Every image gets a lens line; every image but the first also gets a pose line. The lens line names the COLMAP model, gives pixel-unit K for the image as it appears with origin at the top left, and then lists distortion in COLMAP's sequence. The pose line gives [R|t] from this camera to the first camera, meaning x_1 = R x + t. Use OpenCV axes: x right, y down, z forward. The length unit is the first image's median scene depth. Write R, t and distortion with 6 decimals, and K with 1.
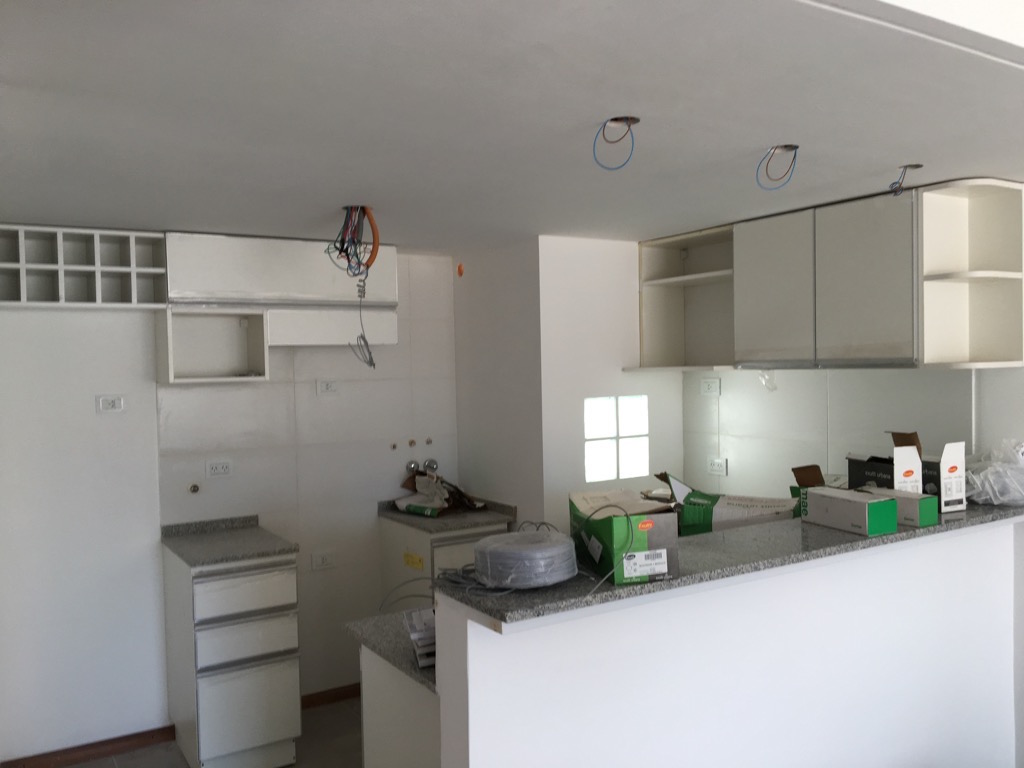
lens RADIAL K [[865.1, 0, 512.0], [0, 865.1, 384.0], [0, 0, 1]] dist [0.061657, -0.004609]
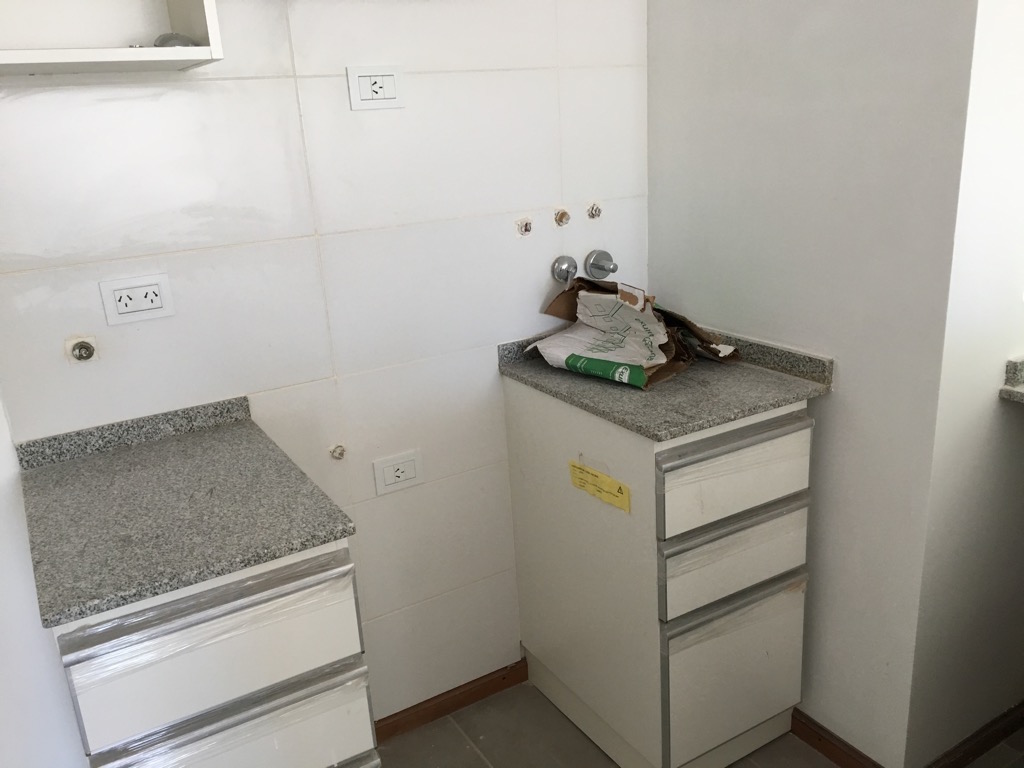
lens RADIAL K [[865.1, 0, 512.0], [0, 865.1, 384.0], [0, 0, 1]] dist [0.061657, -0.004609]
pose [[0.999297, -0.029400, -0.023255, -0.141357], [0.034715, 0.959902, 0.278179, 0.024992], [0.014144, -0.278791, 0.960248, 0.558646]]
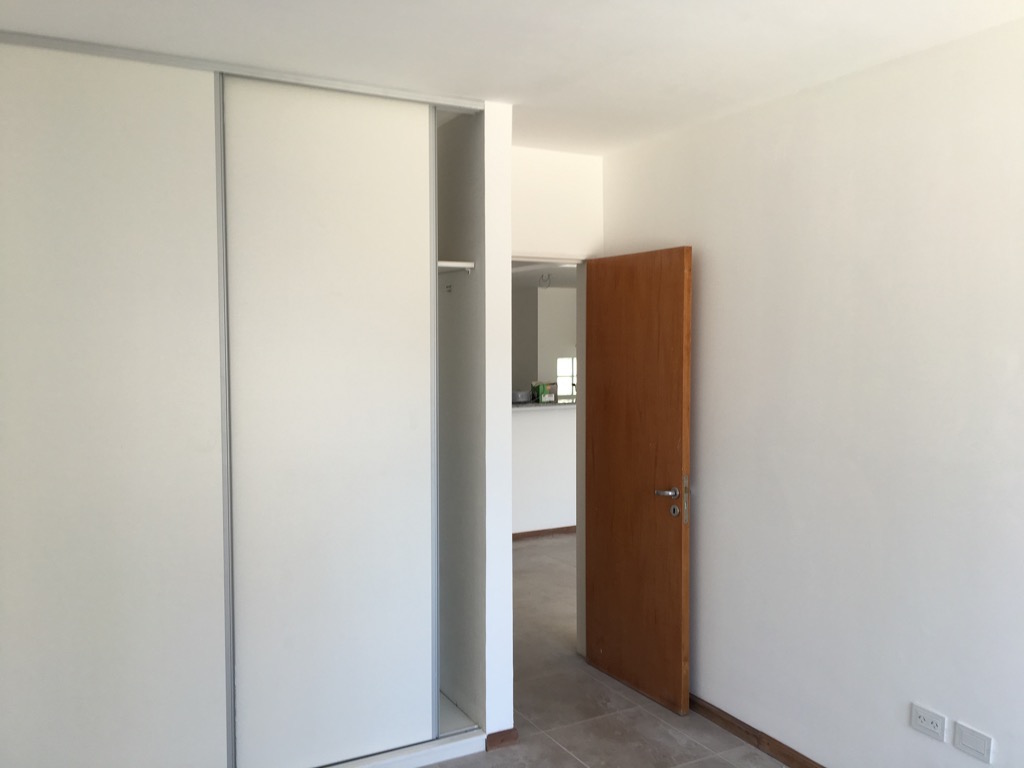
lens RADIAL K [[865.1, 0, 512.0], [0, 865.1, 384.0], [0, 0, 1]] dist [0.061657, -0.004609]
pose [[0.997881, 0.023032, -0.060852, 0.227354], [-0.021167, 0.999292, 0.031113, 0.034985], [0.061526, -0.029759, 0.997662, -2.776912]]
